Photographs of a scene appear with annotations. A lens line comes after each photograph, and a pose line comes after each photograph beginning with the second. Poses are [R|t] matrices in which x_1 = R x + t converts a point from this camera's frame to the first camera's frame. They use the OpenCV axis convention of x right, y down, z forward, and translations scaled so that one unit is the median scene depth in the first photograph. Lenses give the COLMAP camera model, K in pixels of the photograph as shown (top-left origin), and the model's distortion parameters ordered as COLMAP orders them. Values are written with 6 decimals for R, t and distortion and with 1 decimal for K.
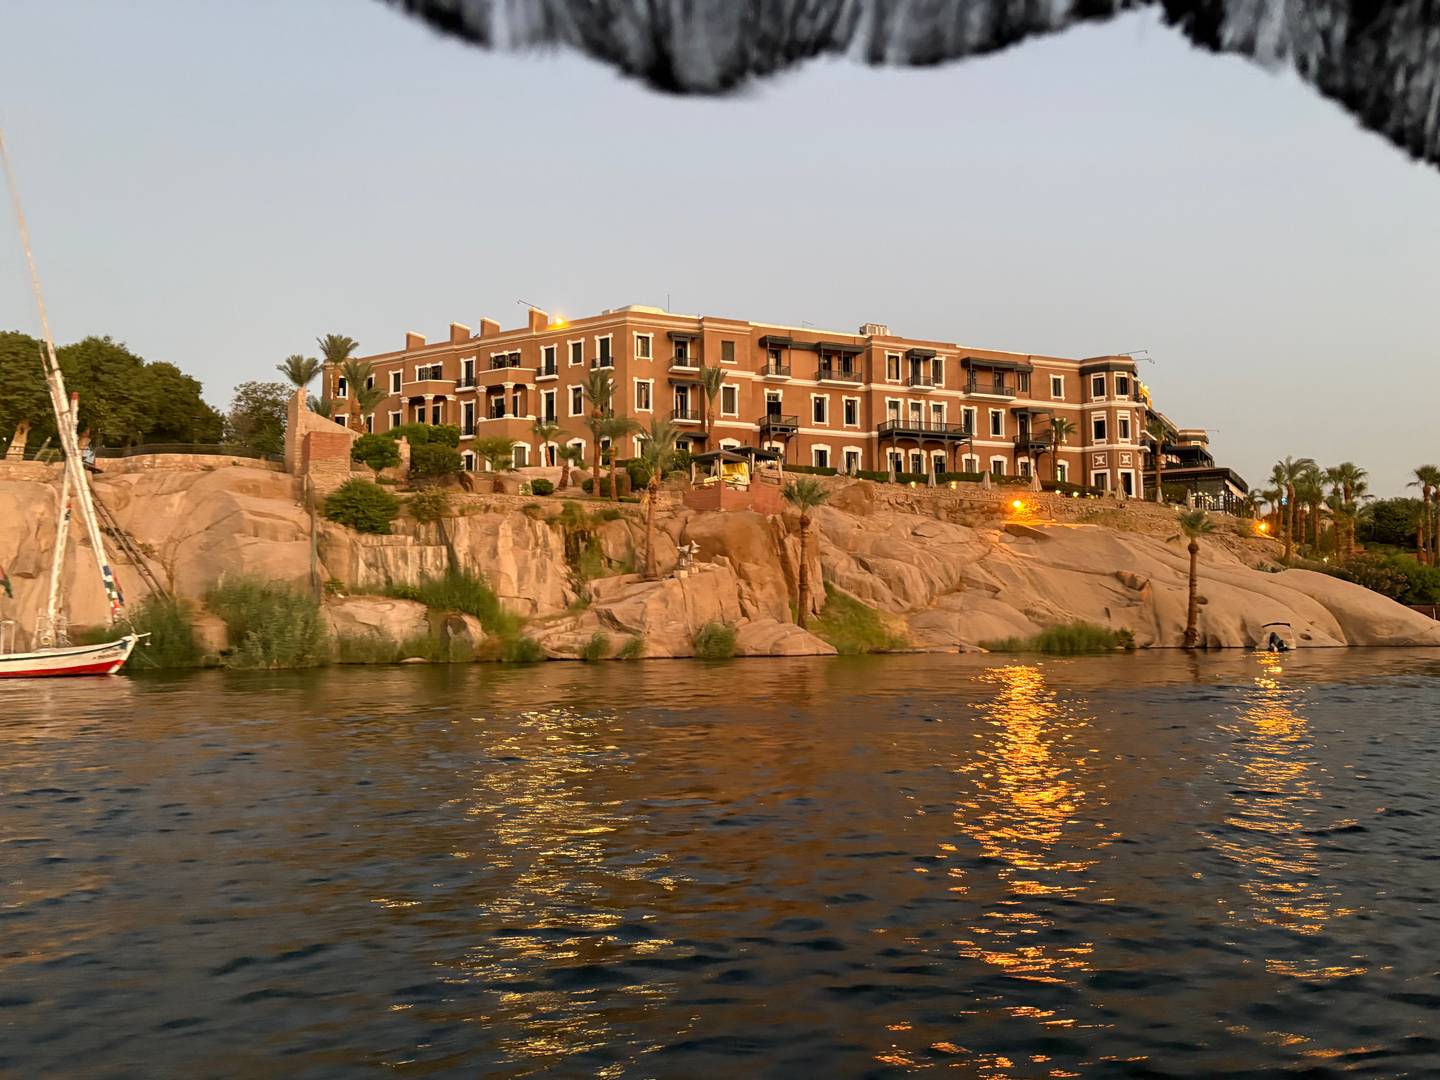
lens RADIAL K [[1107.9, 0, 720.6], [0, 1107.9, 526.9], [0, 0, 1]] dist [0.033489, -0.005889]
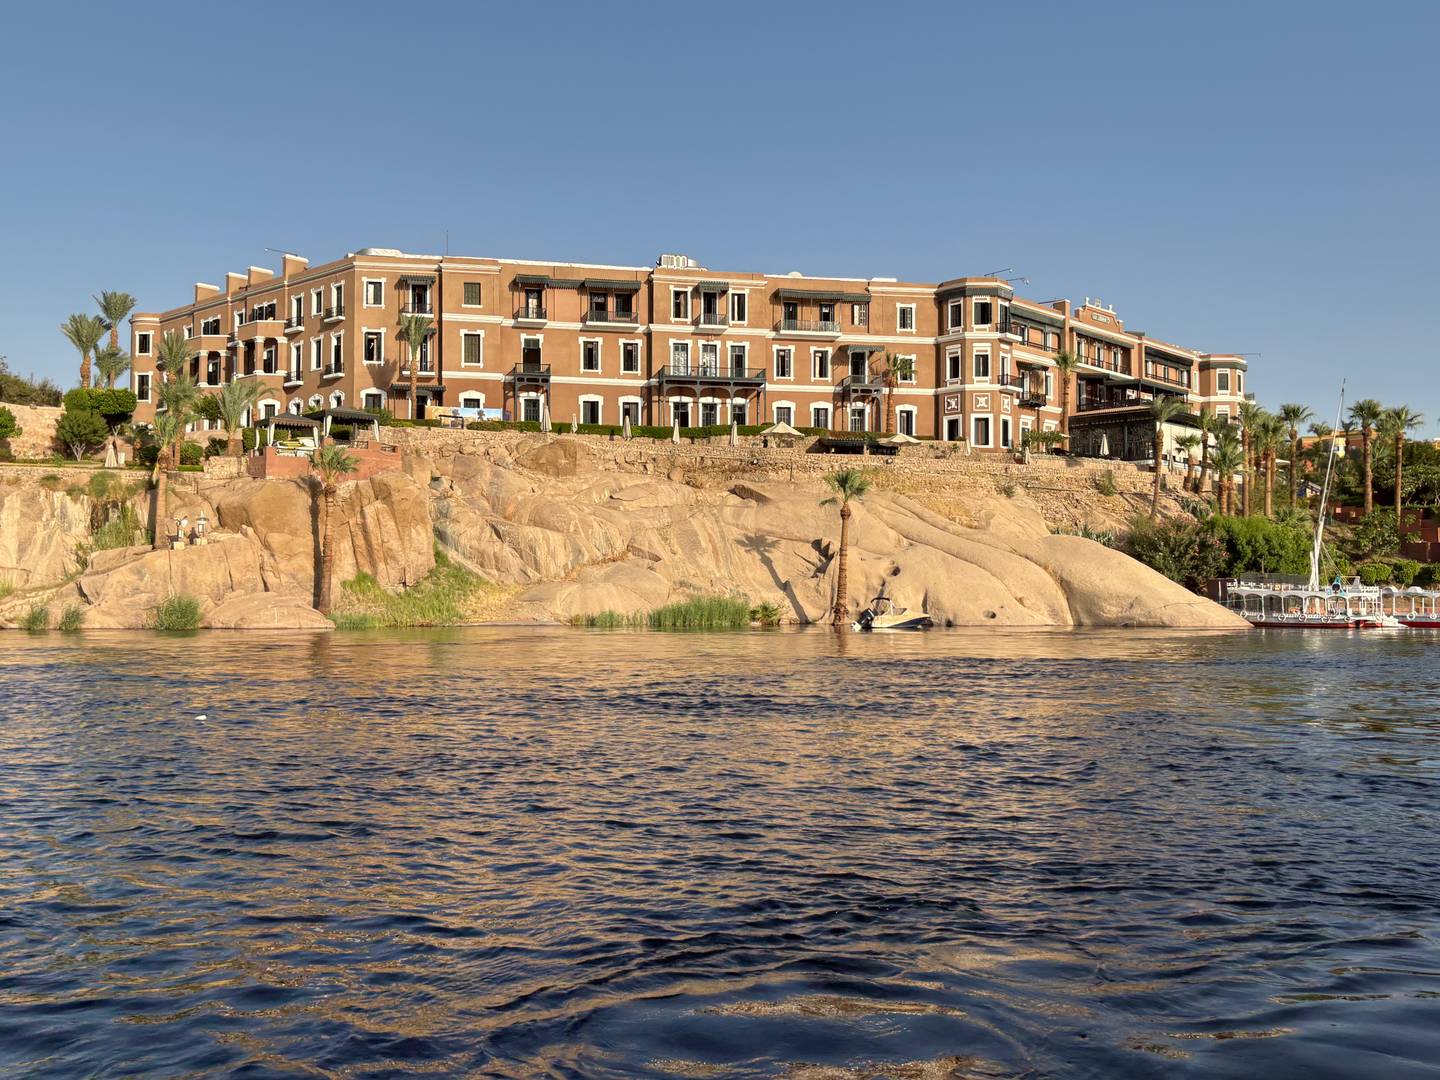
lens RADIAL K [[1340.4, 0, 719.9], [0, 1340.4, 547.8], [0, 0, 1]] dist [0.040252, 0.000000]
pose [[0.979154, 0.000573, -0.203118, 0.410021], [0.010812, 0.998431, 0.054940, -0.009496], [0.202831, -0.055991, 0.977612, -0.043180]]
